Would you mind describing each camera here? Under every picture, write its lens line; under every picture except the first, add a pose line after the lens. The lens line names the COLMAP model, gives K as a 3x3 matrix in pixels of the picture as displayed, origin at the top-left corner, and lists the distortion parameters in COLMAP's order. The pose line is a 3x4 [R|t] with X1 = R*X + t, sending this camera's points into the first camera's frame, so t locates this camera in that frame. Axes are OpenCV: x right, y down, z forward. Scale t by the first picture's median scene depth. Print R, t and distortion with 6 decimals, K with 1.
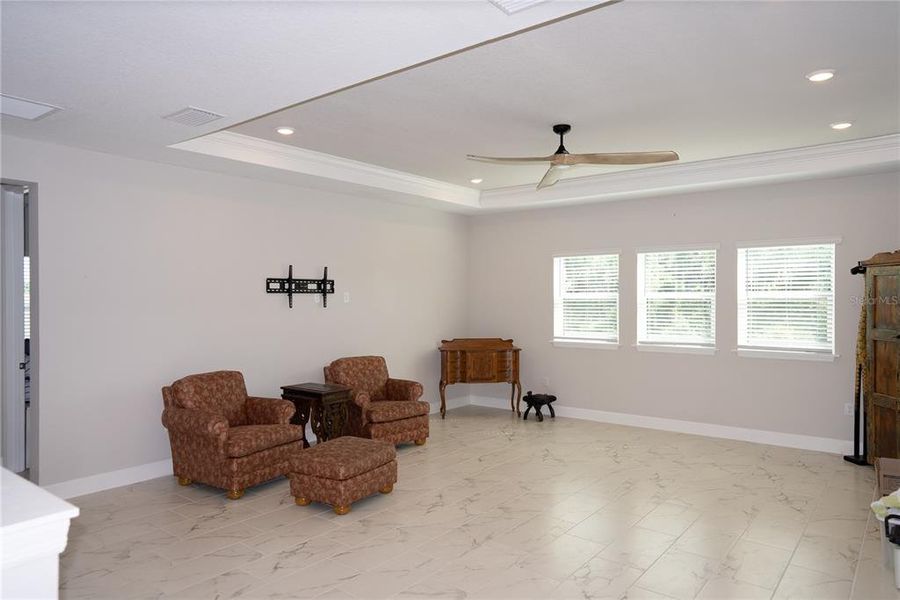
lens RADIAL K [[597.6, 0, 449.6], [0, 597.6, 301.0], [0, 0, 1]] dist [-0.039859, 0.029265]
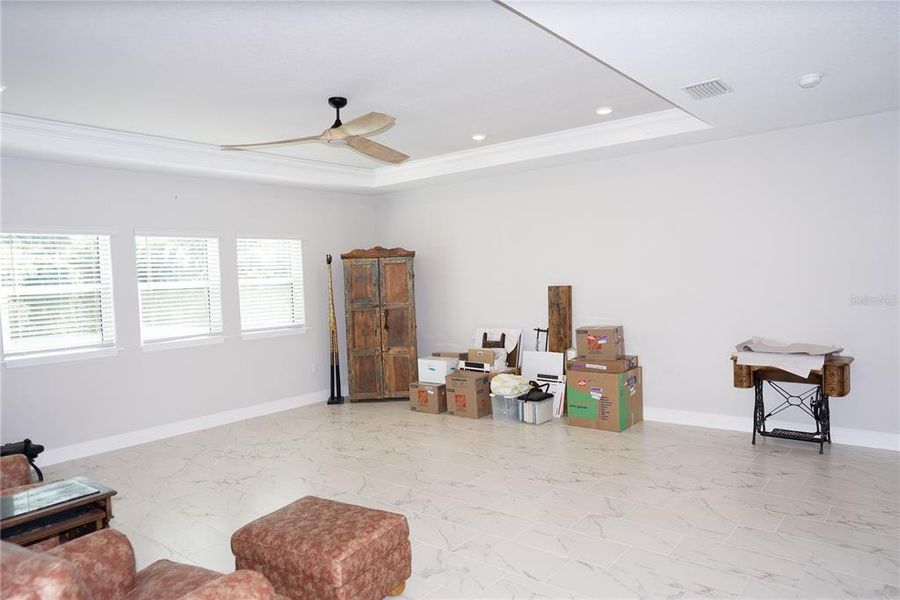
lens RADIAL K [[597.6, 0, 449.9], [0, 597.6, 297.5], [0, 0, 1]] dist [-0.039859, 0.029265]
pose [[0.018611, -0.036935, 0.999144, -0.582175], [0.044661, 0.998351, 0.036074, -0.005465], [-0.998829, 0.043951, 0.020230, 0.614340]]
